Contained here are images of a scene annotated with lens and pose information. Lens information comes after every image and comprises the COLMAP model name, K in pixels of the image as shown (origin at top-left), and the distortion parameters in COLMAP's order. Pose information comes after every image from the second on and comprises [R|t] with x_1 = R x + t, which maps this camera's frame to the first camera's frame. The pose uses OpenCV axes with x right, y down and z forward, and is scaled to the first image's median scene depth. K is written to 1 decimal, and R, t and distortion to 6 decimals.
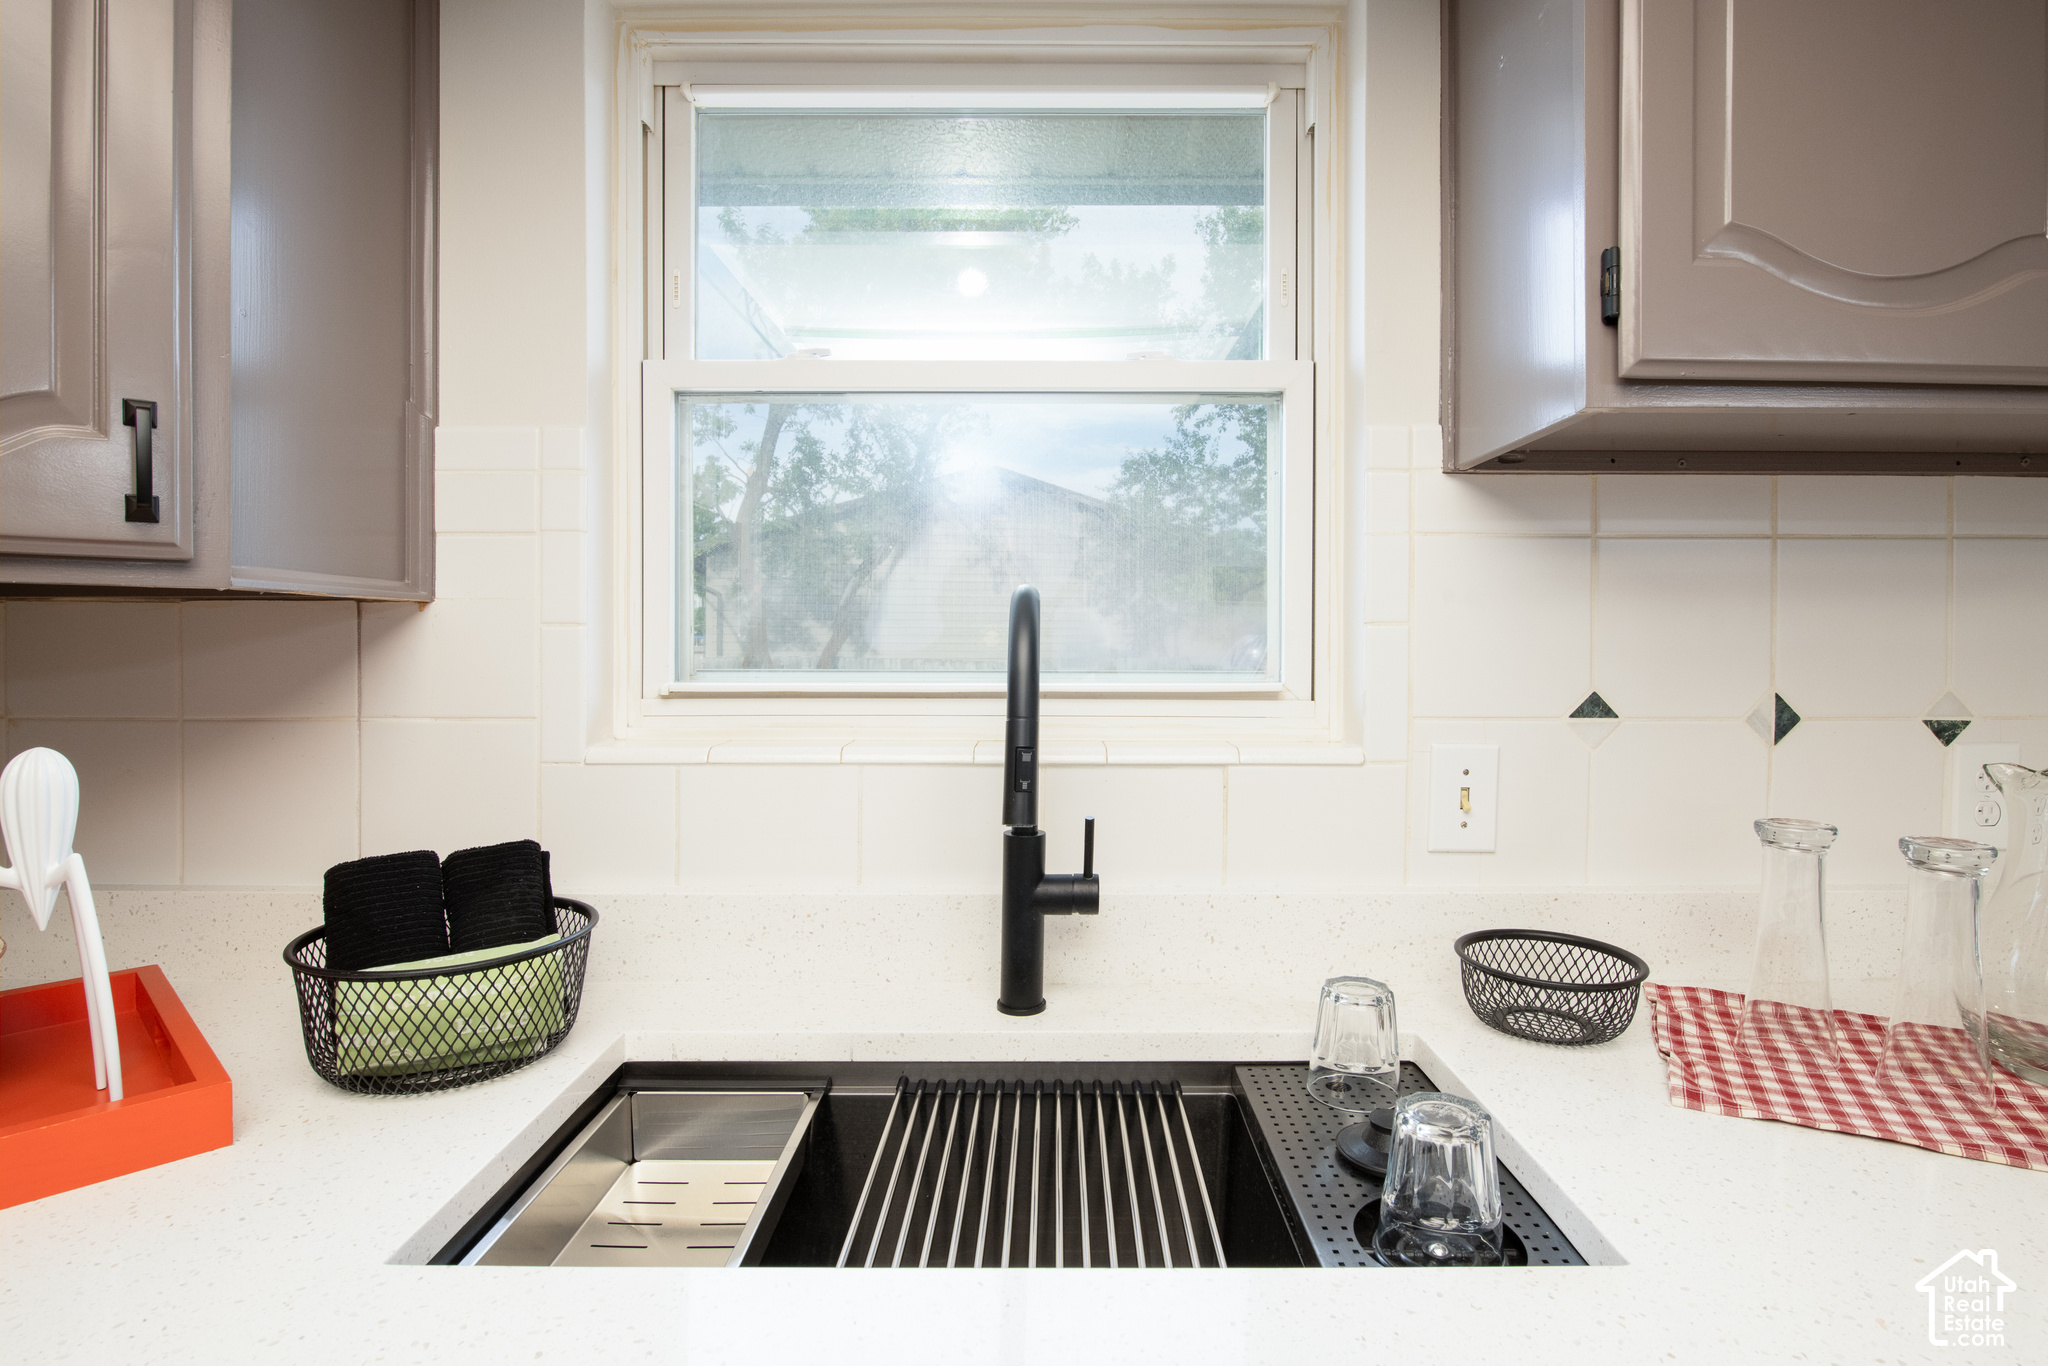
lens RADIAL K [[1016.9, 0, 1028.5], [0, 1016.9, 606.6], [0, 0, 1]] dist [-0.024350, -0.000028]
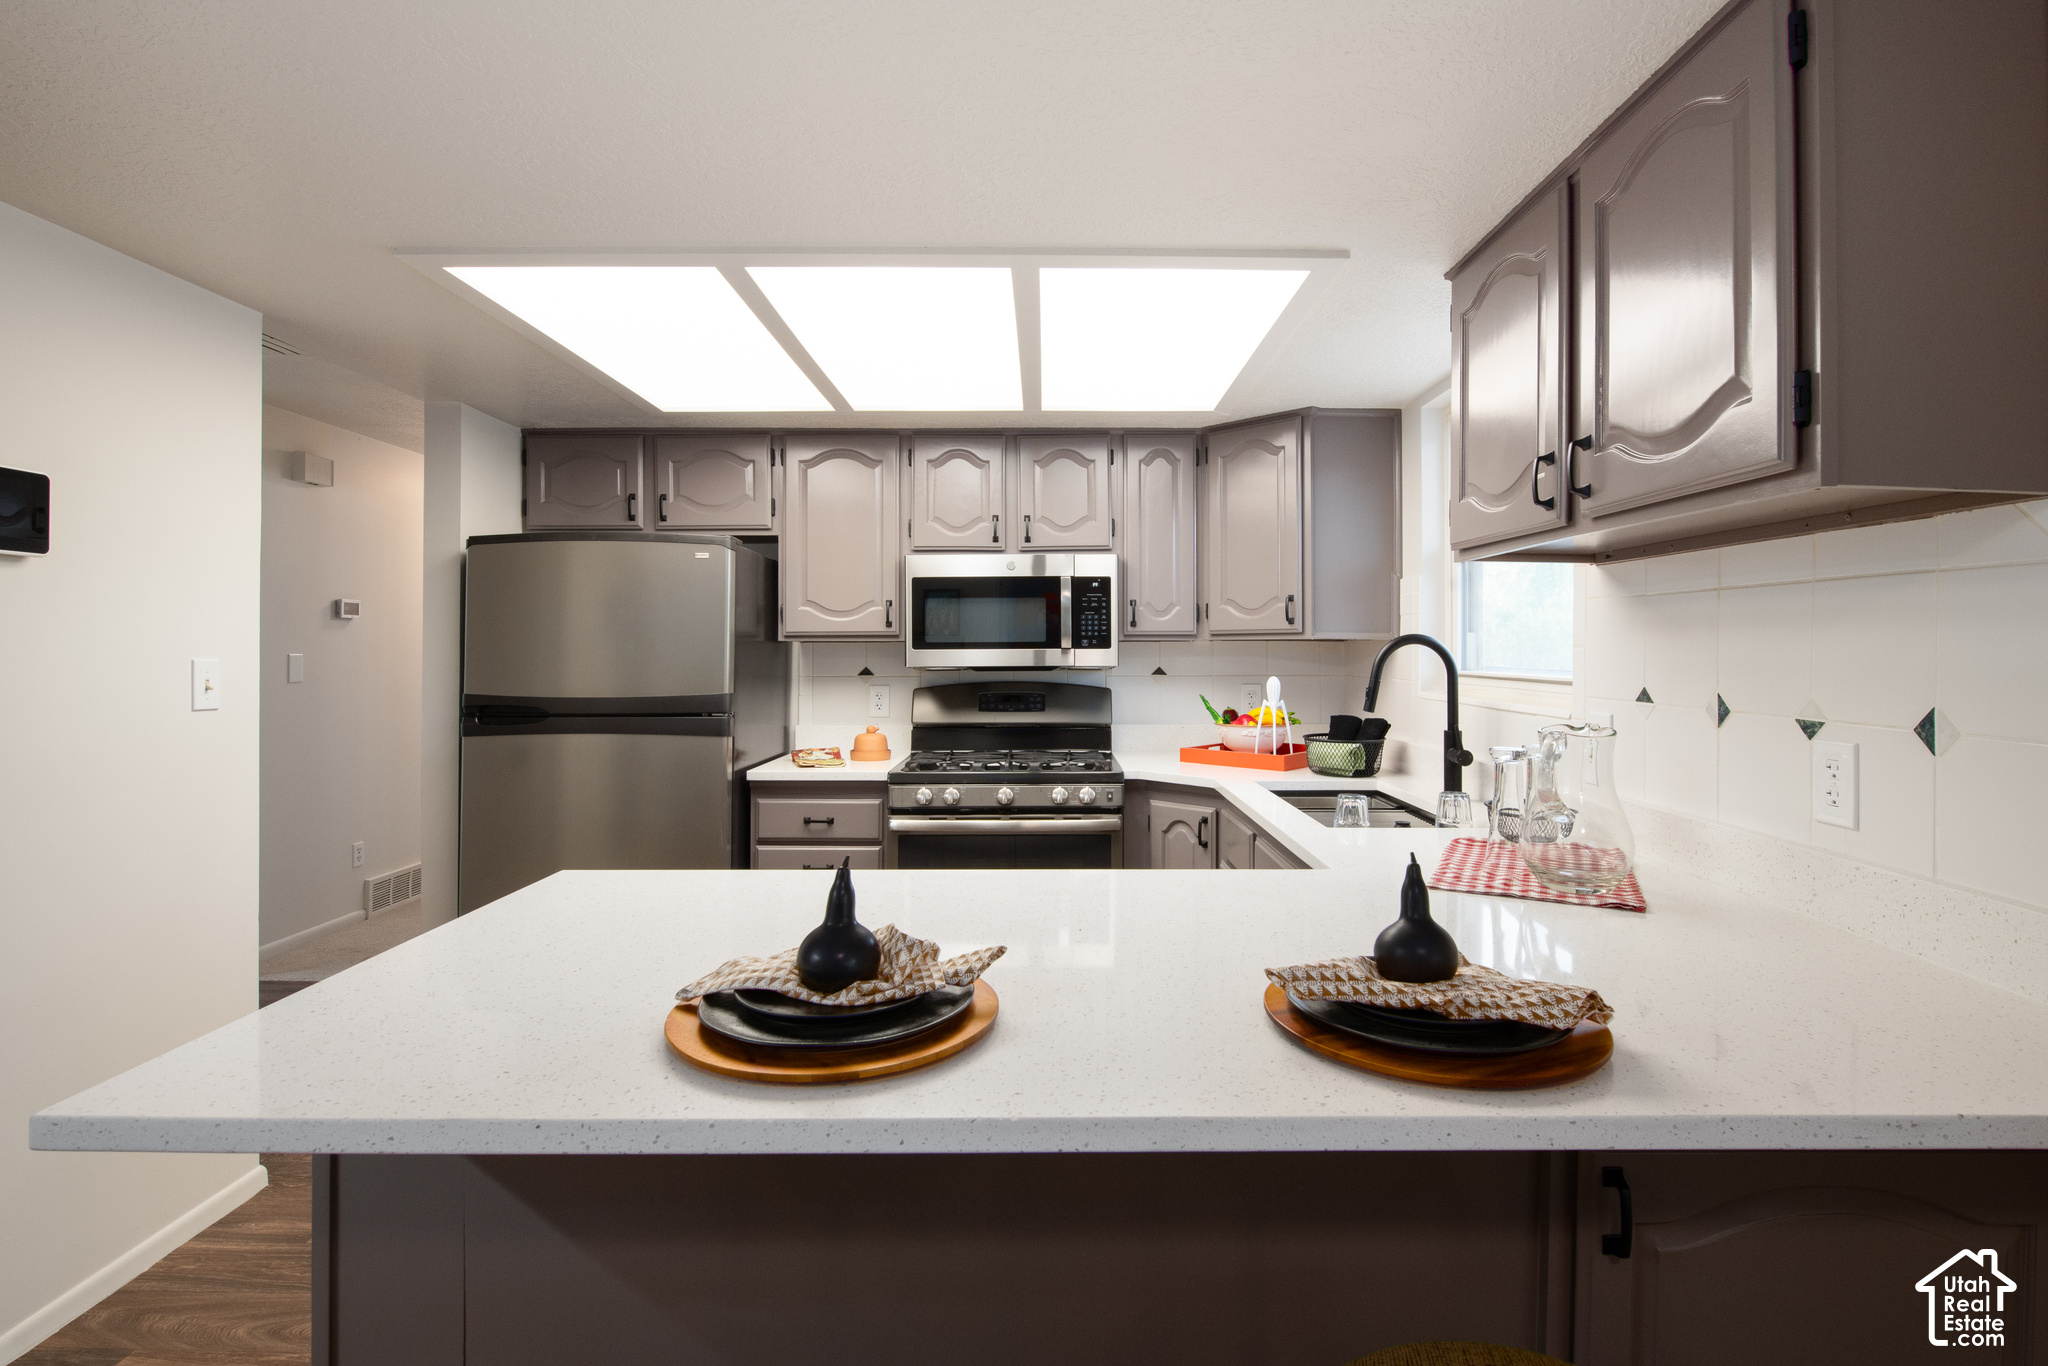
lens RADIAL K [[980.1, 0, 1024.0], [0, 980.1, 683.0], [0, 0, 1]] dist [-0.018540, -0.000501]
pose [[-0.004888, 0.036433, -0.999324, 2.394878], [0.034515, 0.998747, 0.036243, -0.019370], [0.999392, -0.034315, -0.006139, -0.035610]]
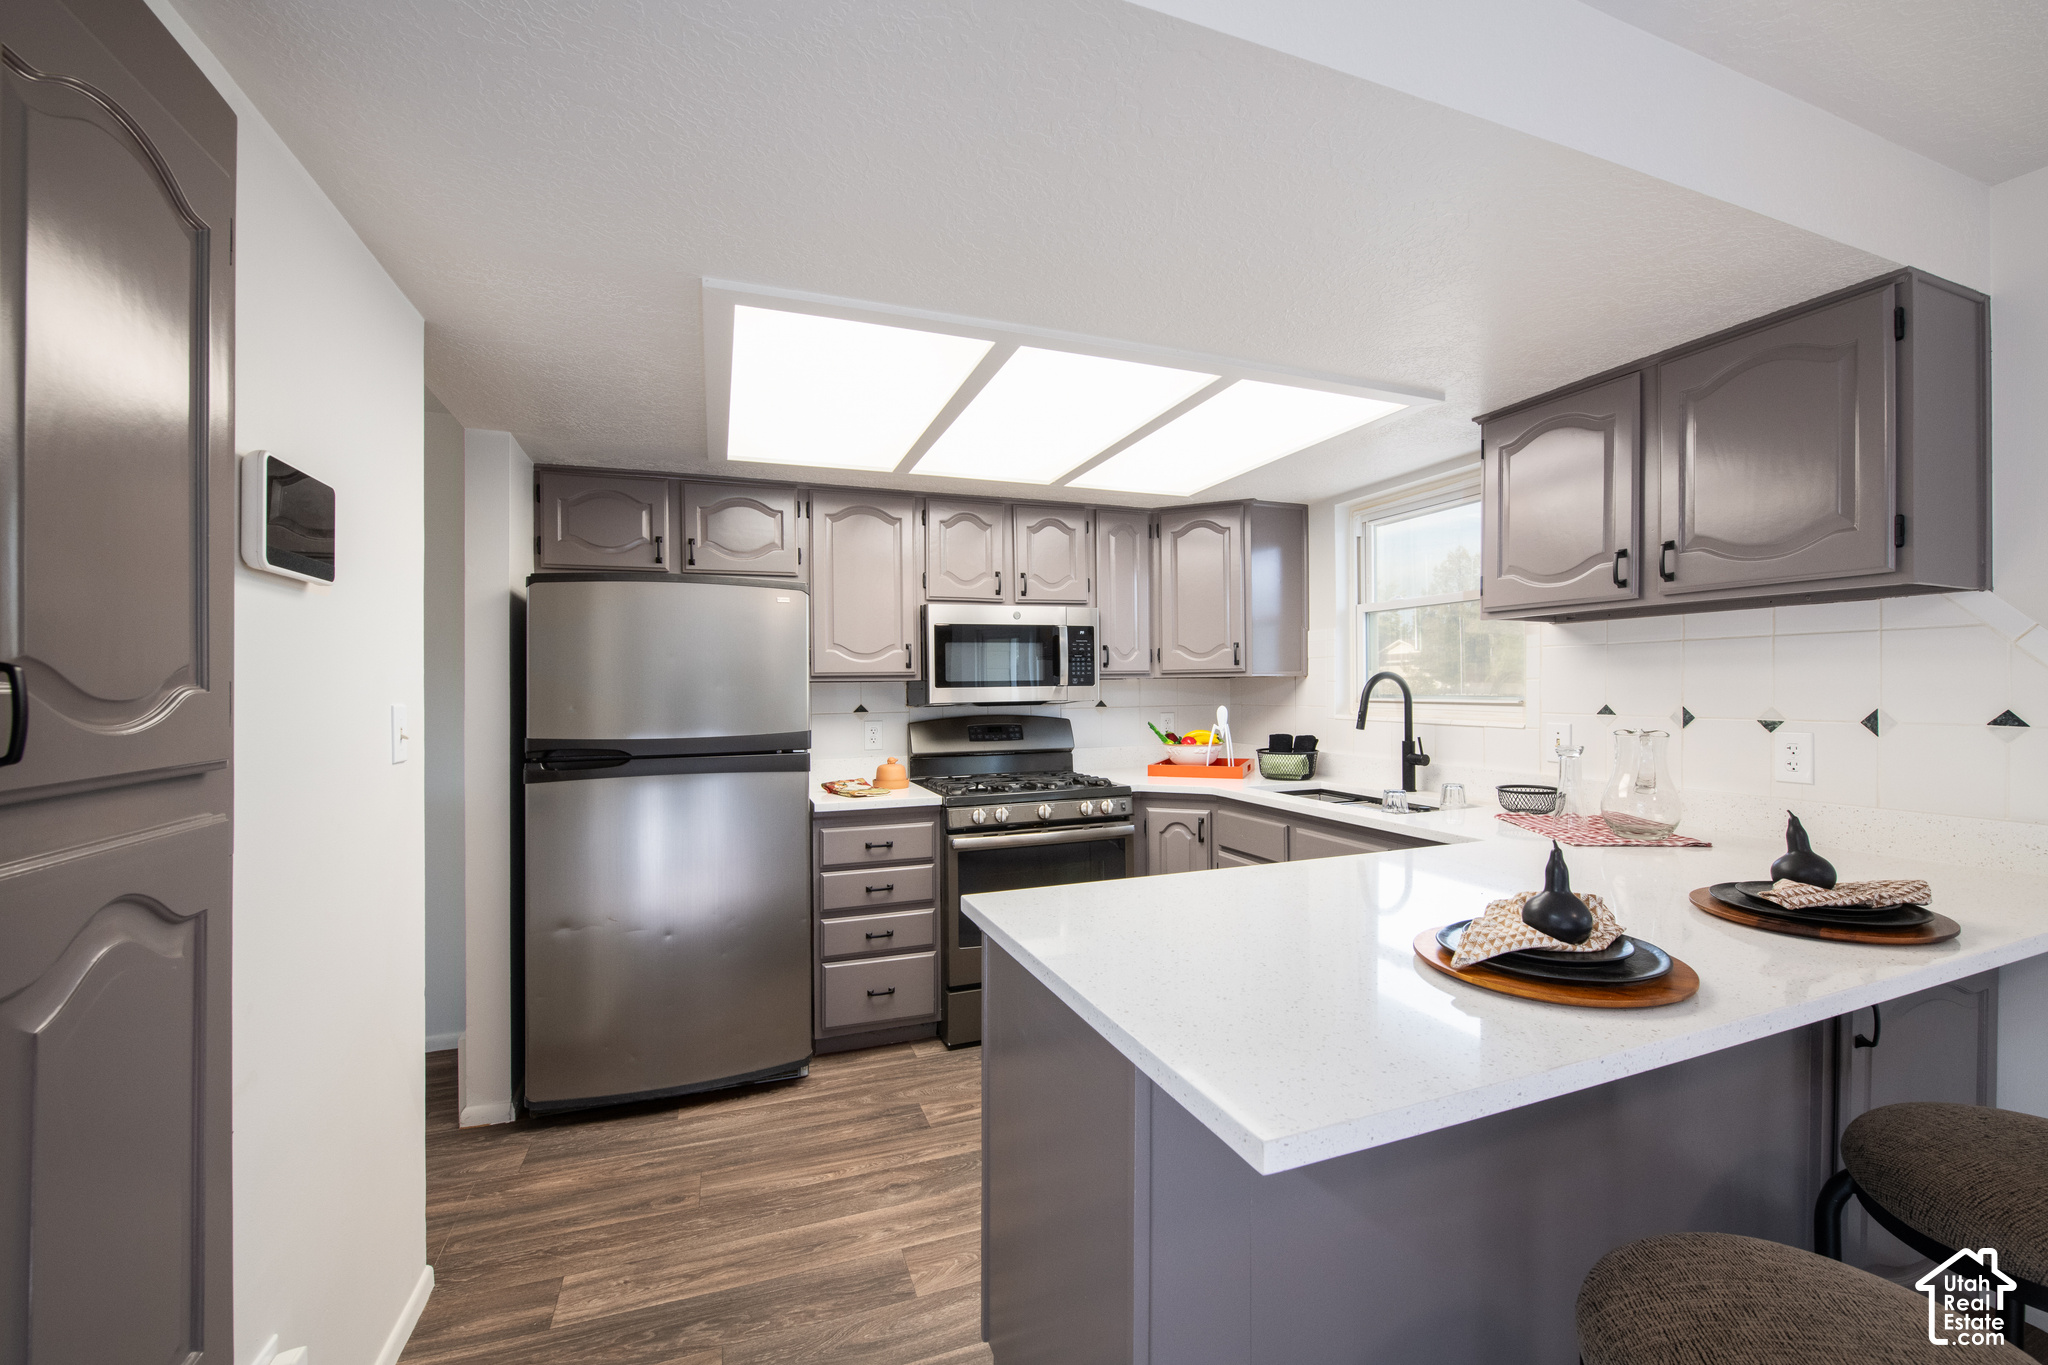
lens RADIAL K [[828.7, 0, 1024.0], [0, 828.7, 682.5], [0, 0, 1]] dist [-0.029847, 0.000208]
pose [[0.354352, -0.008068, -0.935077, 2.159208], [0.041573, 0.999110, 0.007133, -0.052525], [0.934188, -0.041401, 0.354372, -1.221548]]
